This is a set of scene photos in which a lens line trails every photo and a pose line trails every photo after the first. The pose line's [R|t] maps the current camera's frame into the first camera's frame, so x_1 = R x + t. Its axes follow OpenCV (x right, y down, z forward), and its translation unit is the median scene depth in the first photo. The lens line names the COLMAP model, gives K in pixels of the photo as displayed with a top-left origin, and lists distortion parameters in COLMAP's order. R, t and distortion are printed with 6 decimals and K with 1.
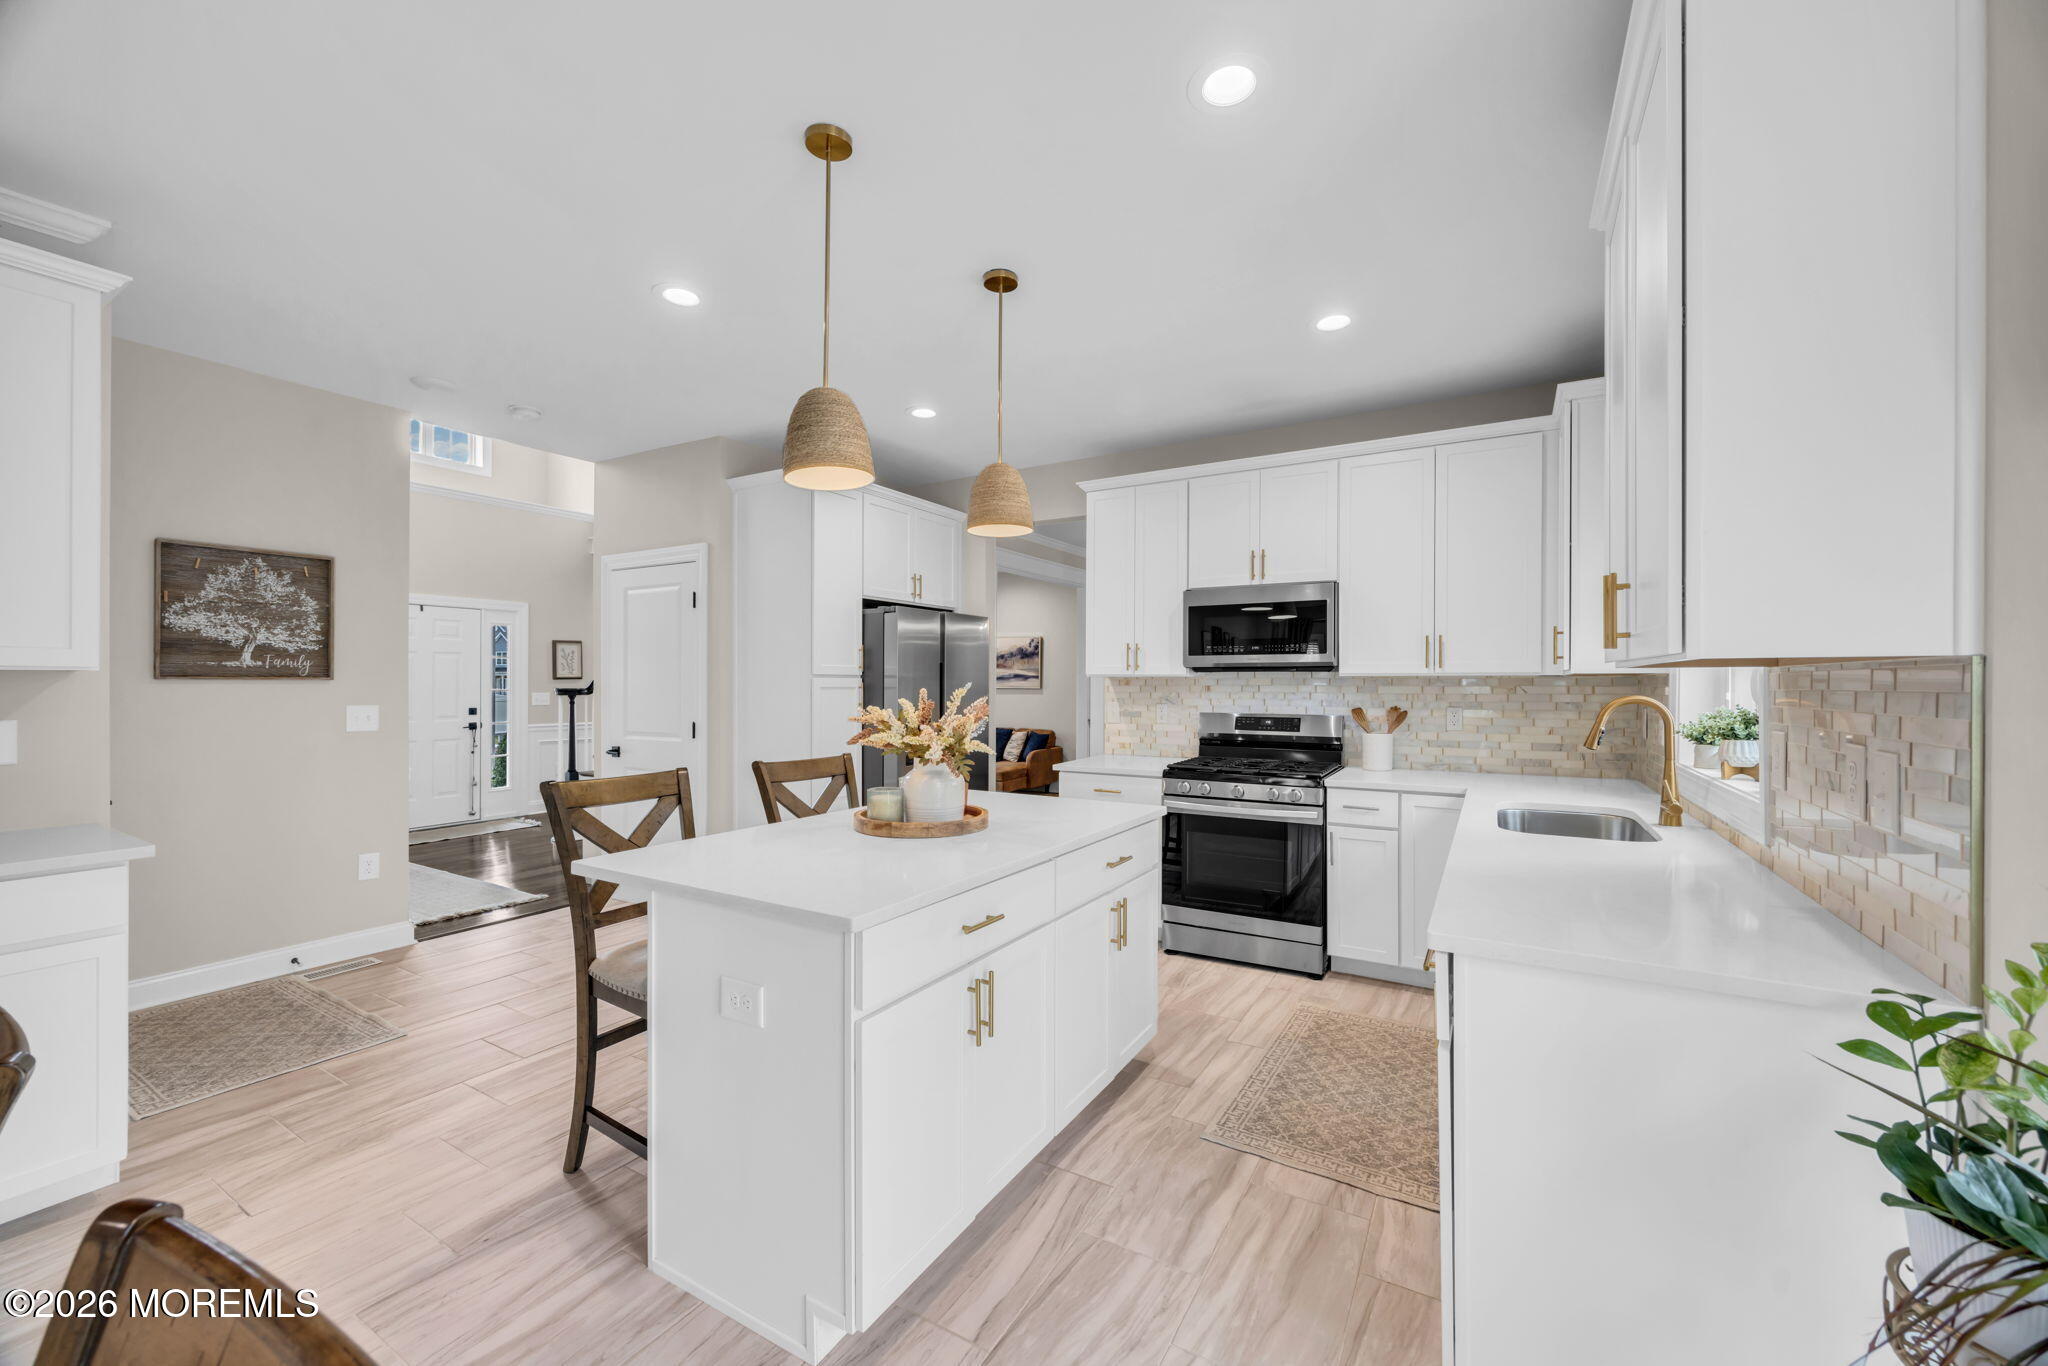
lens RADIAL K [[787.1, 0, 1023.8], [0, 787.1, 683.9], [0, 0, 1]] dist [0.000825, 0.000158]
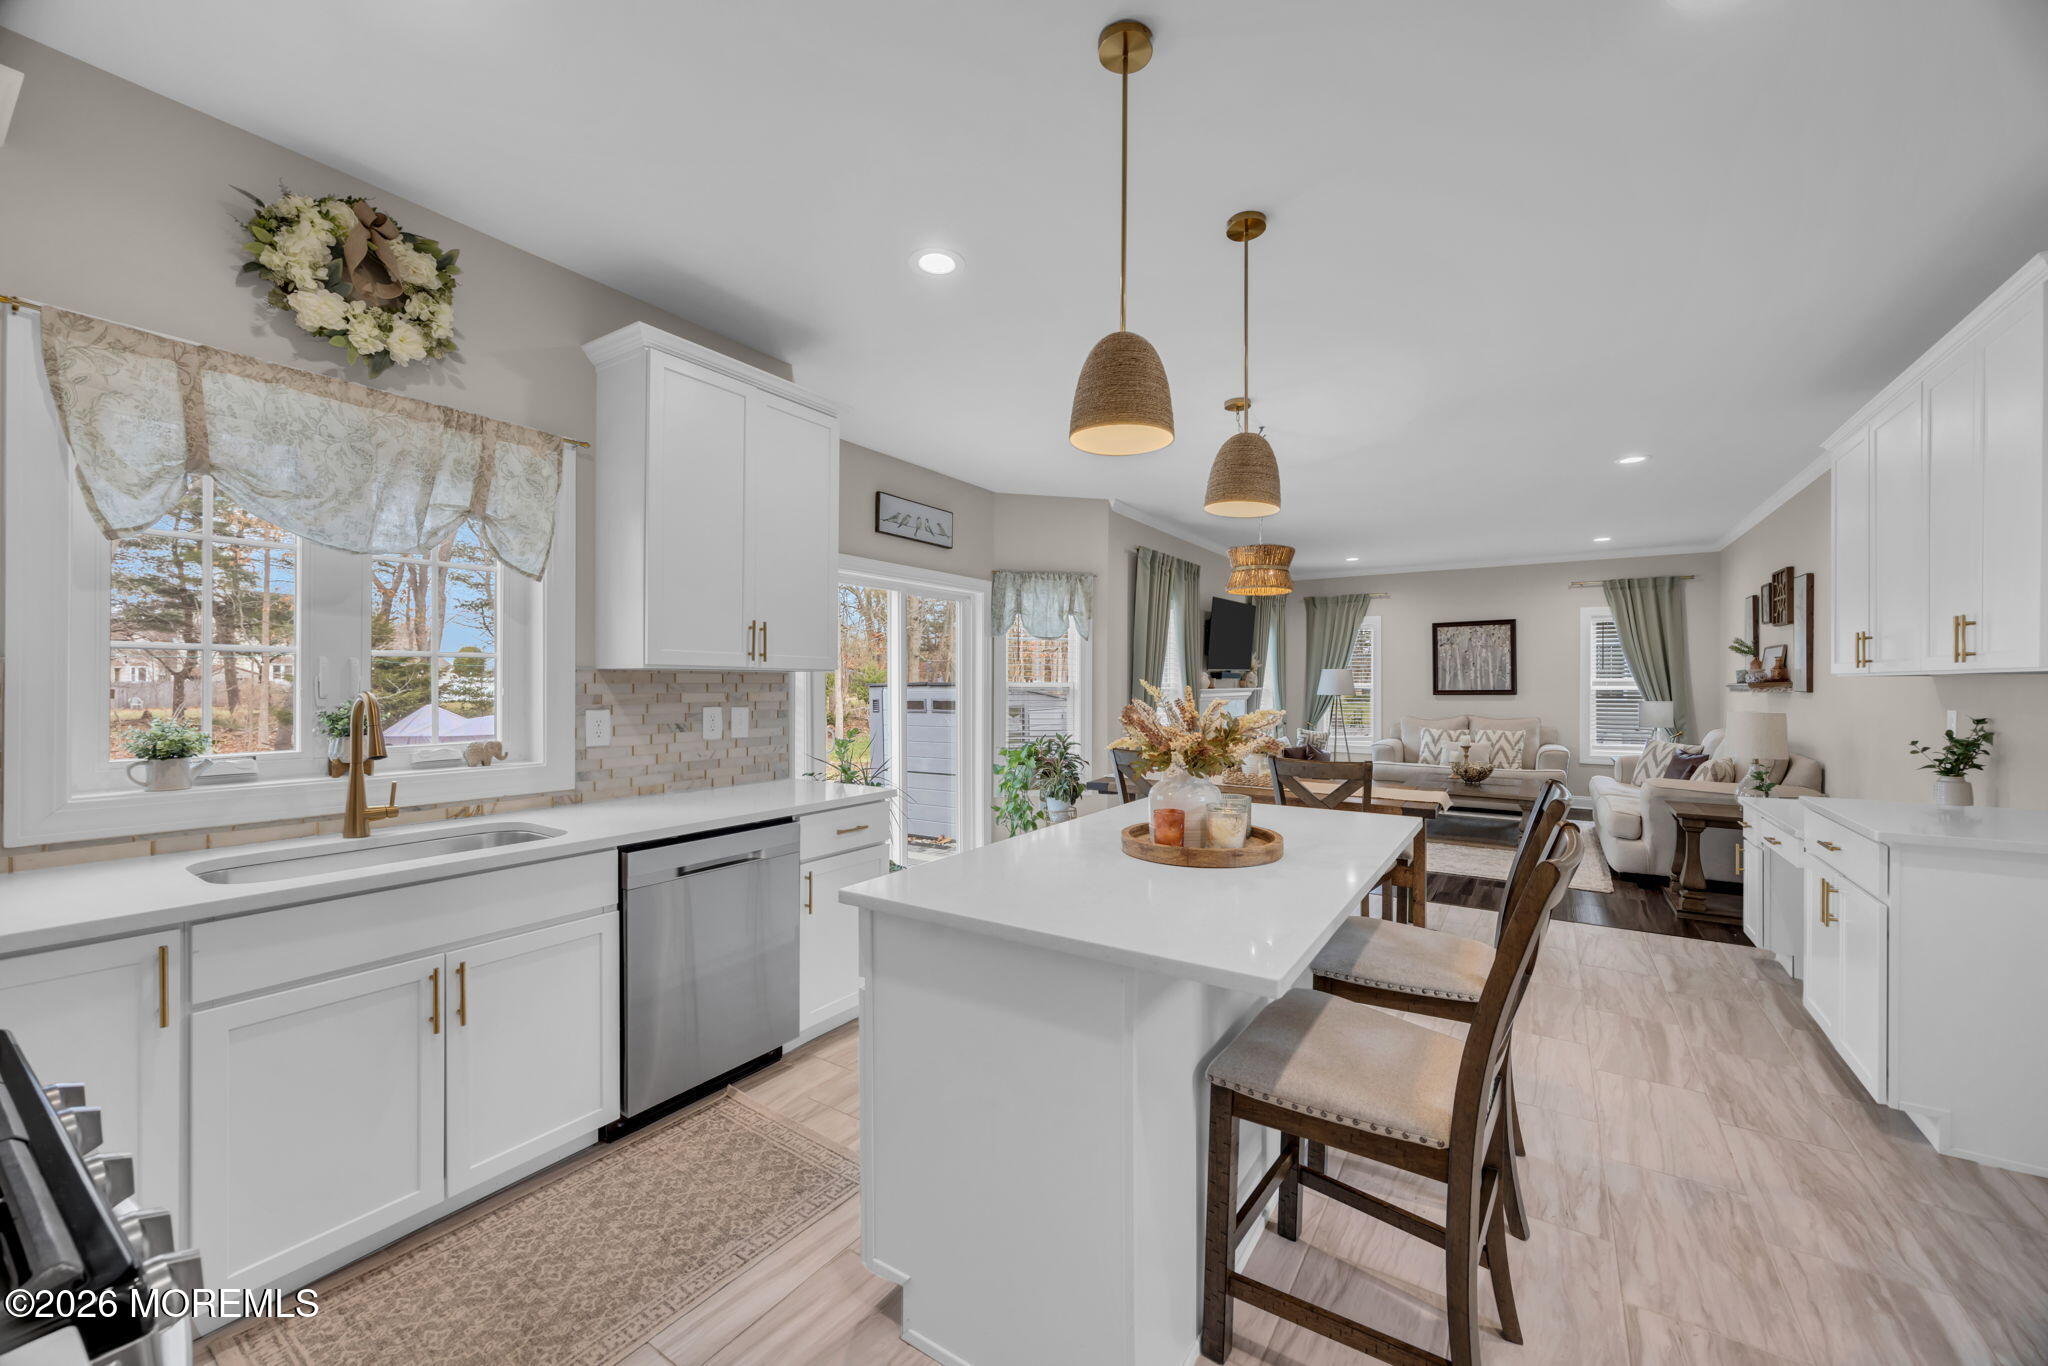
lens RADIAL K [[787.1, 0, 1034.0], [0, 787.1, 683.6], [0, 0, 1]] dist [0.000825, 0.000158]
pose [[-0.999323, -0.001244, 0.036770, 0.012353], [-0.001173, 0.999997, 0.001959, 0.001417], [-0.036772, 0.001915, -0.999322, 1.175784]]
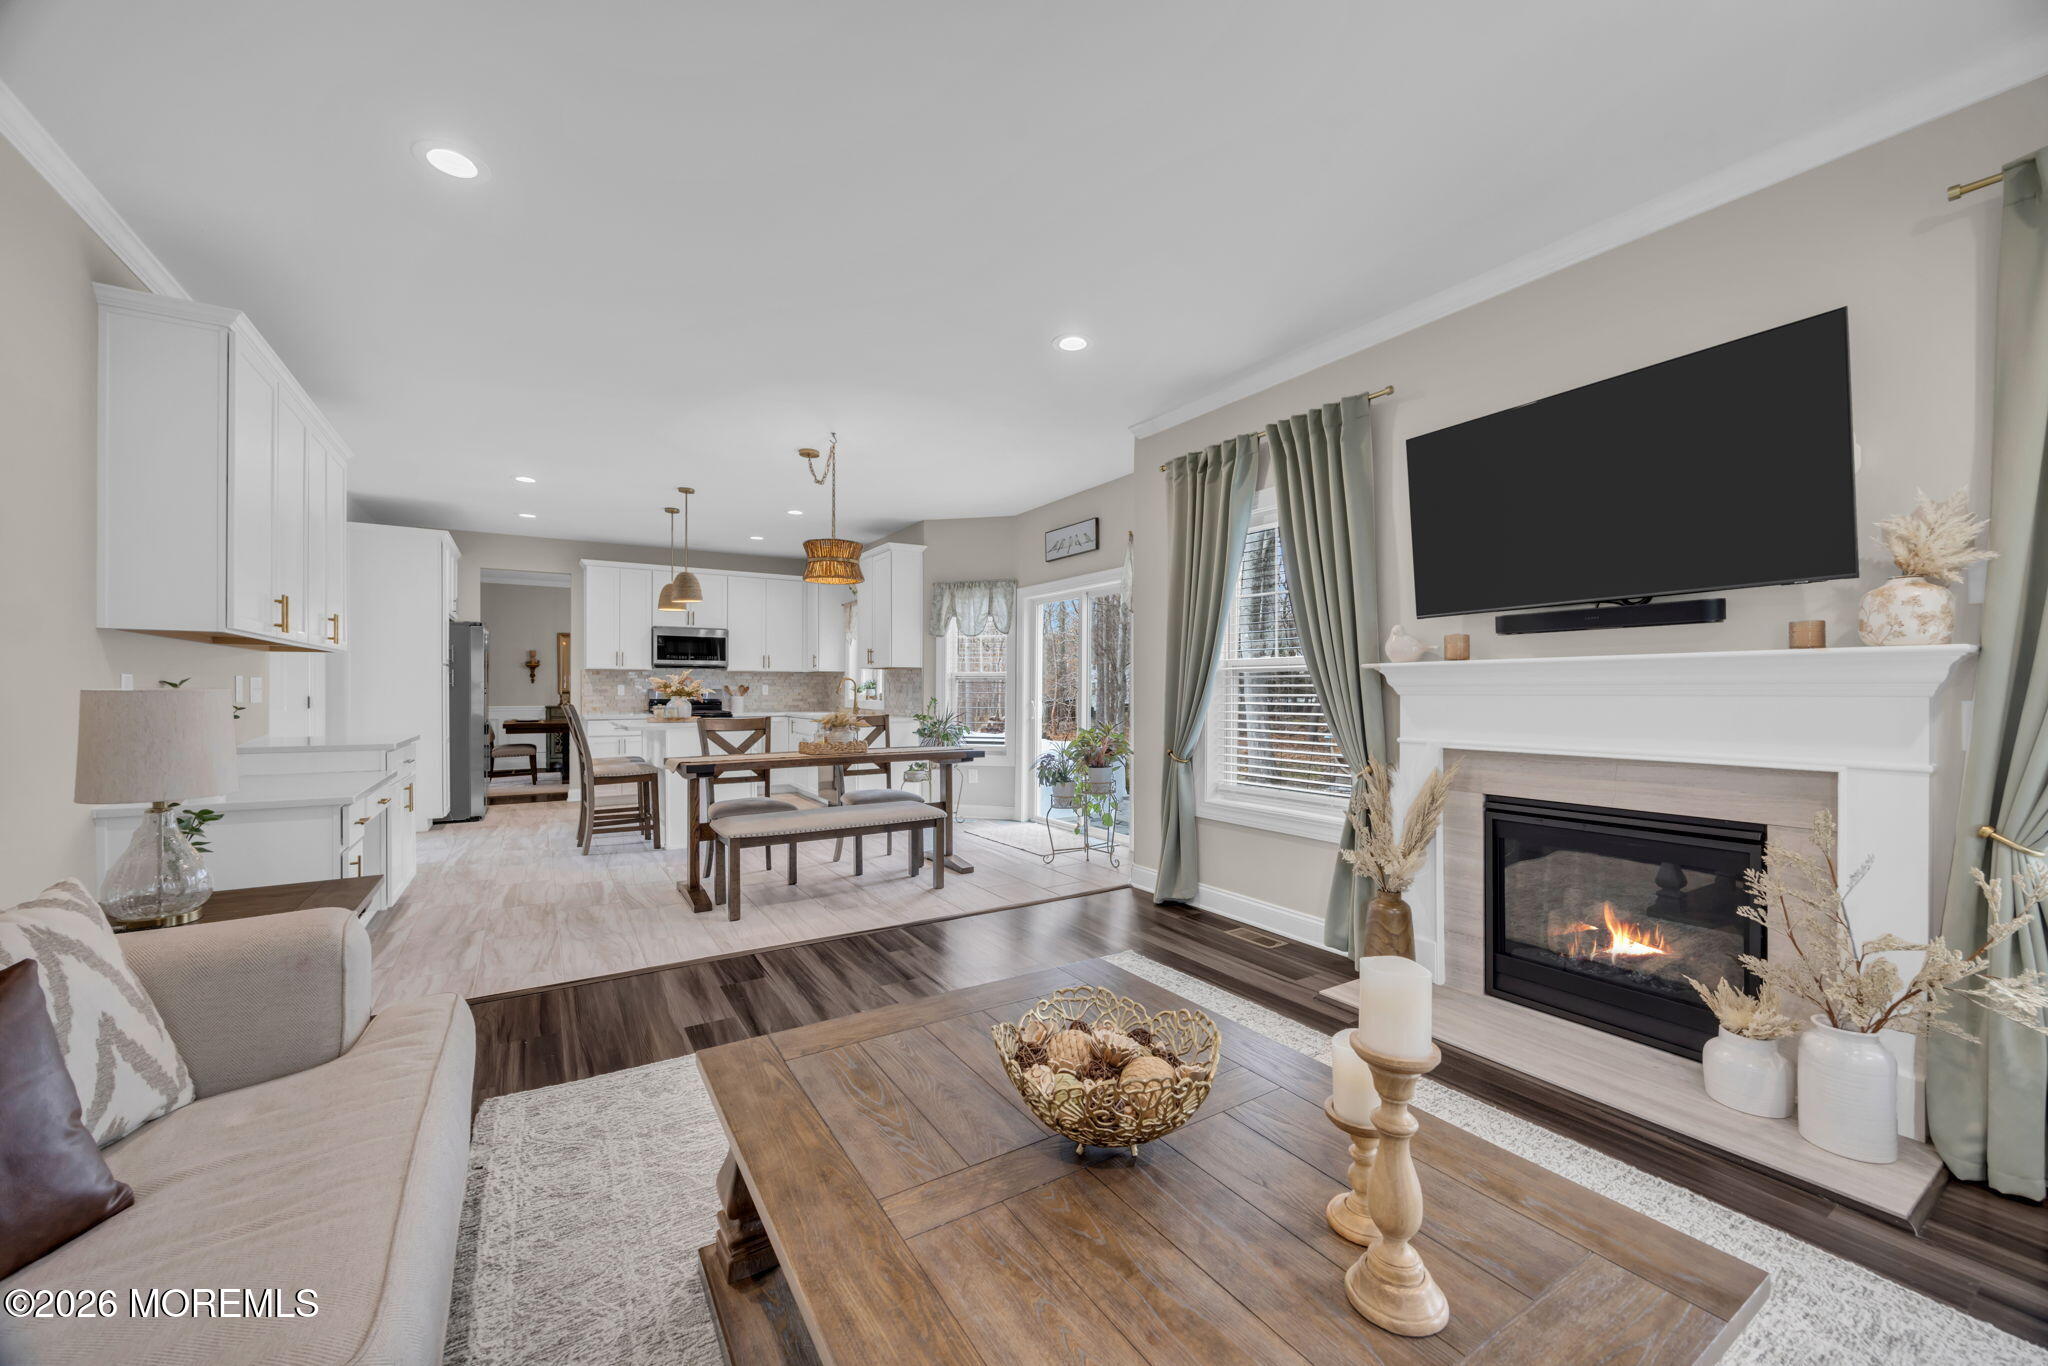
lens RADIAL K [[787.1, 0, 1031.6], [0, 787.1, 687.6], [0, 0, 1]] dist [0.000825, 0.000158]
pose [[0.451850, 0.003022, 0.892089, -1.265483], [-0.000725, 0.999995, -0.003020, 0.045431], [-0.892094, 0.000717, 0.451850, -0.836605]]
